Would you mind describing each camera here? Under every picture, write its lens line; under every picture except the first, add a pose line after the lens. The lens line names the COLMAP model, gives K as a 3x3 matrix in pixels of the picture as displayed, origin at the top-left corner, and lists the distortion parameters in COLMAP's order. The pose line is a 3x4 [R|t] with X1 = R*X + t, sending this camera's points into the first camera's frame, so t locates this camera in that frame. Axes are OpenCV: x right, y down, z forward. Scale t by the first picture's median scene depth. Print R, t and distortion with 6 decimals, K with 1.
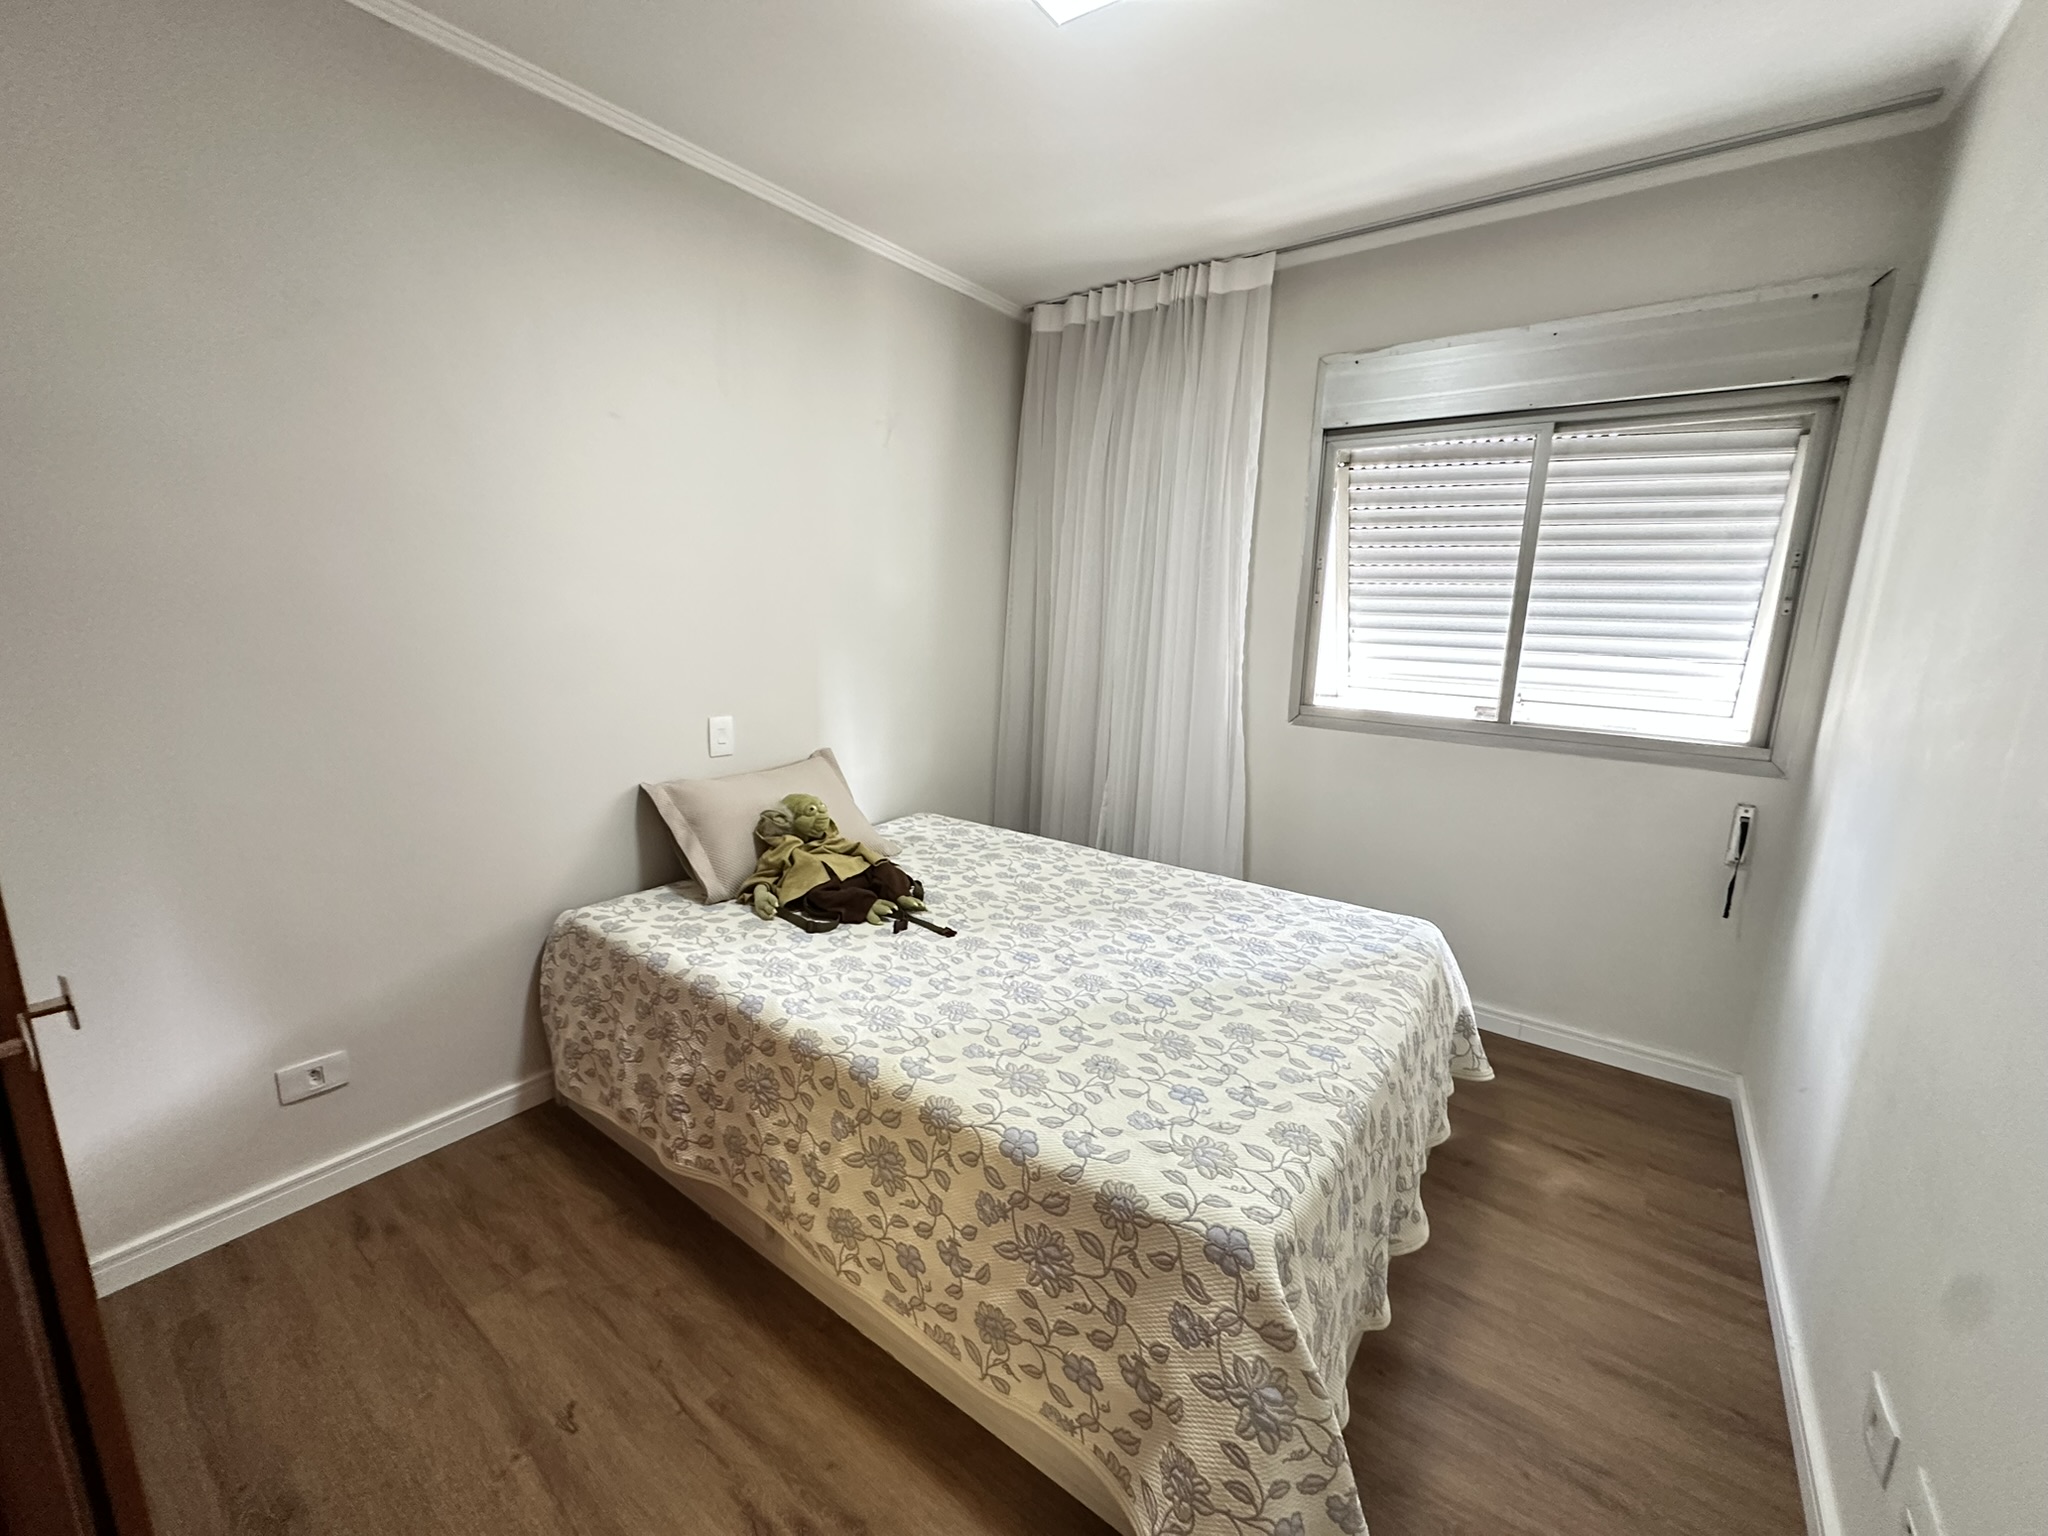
lens RADIAL K [[816.5, 0, 1030.5], [0, 816.5, 768.3], [0, 0, 1]] dist [-0.001108, -0.000041]
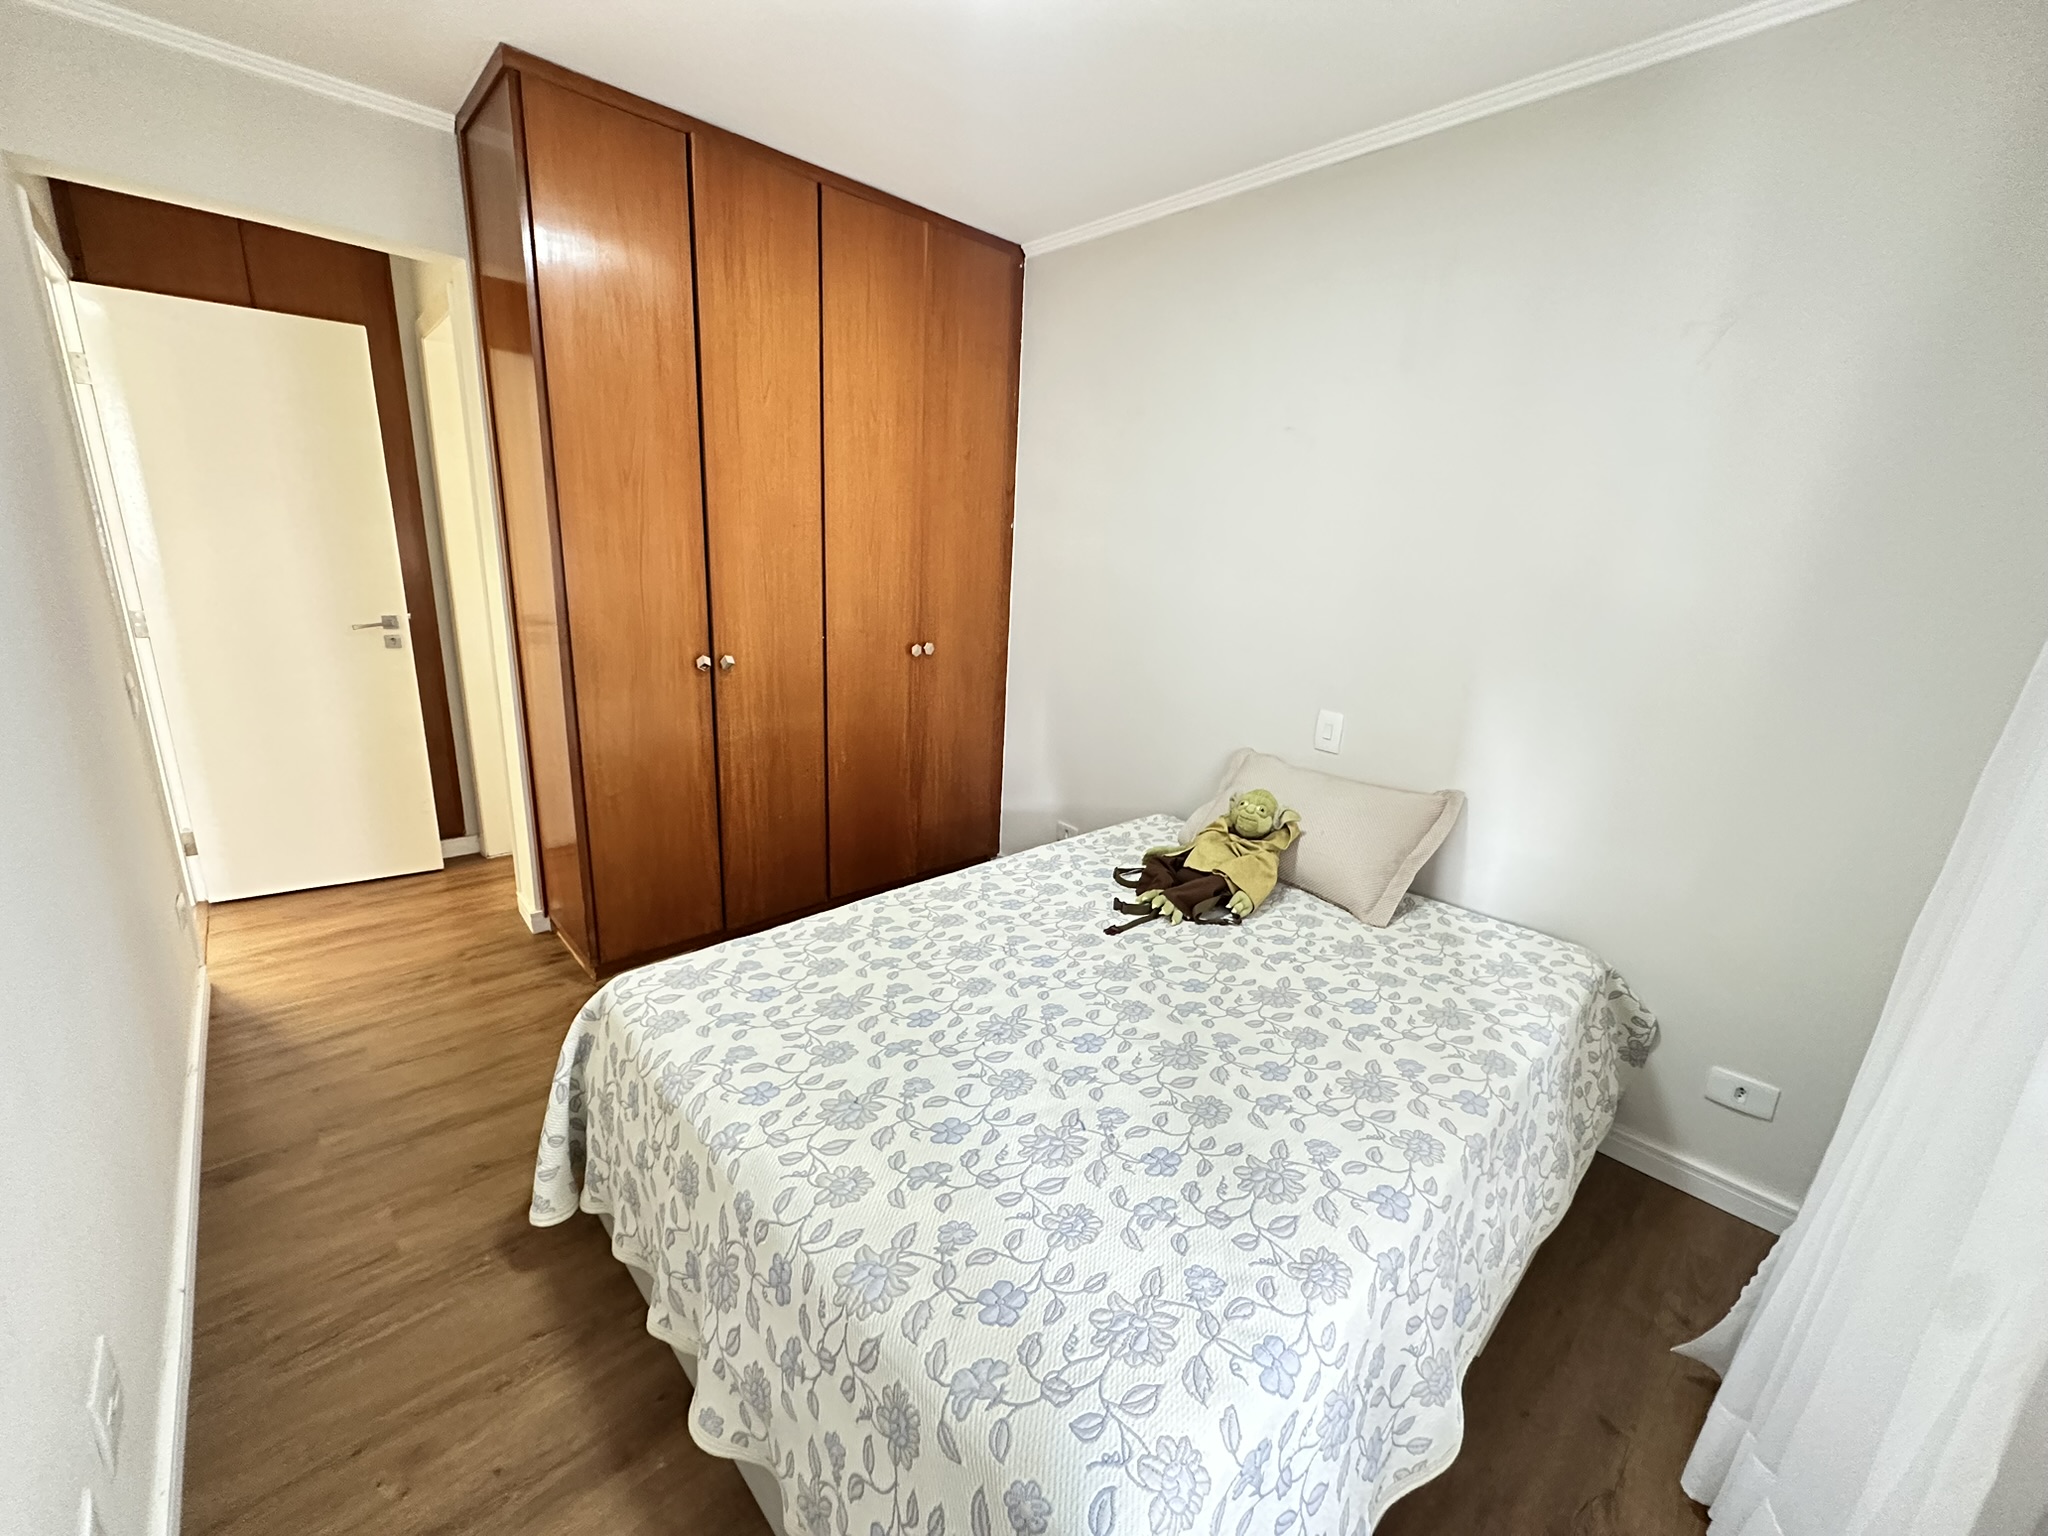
lens RADIAL K [[816.5, 0, 1028.6], [0, 816.5, 775.3], [0, 0, 1]] dist [-0.001108, -0.000041]
pose [[-0.182883, 0.231838, -0.955408, 0.746965], [-0.246919, 0.929817, 0.272893, -0.196606], [0.951622, 0.285816, -0.112803, 0.893647]]
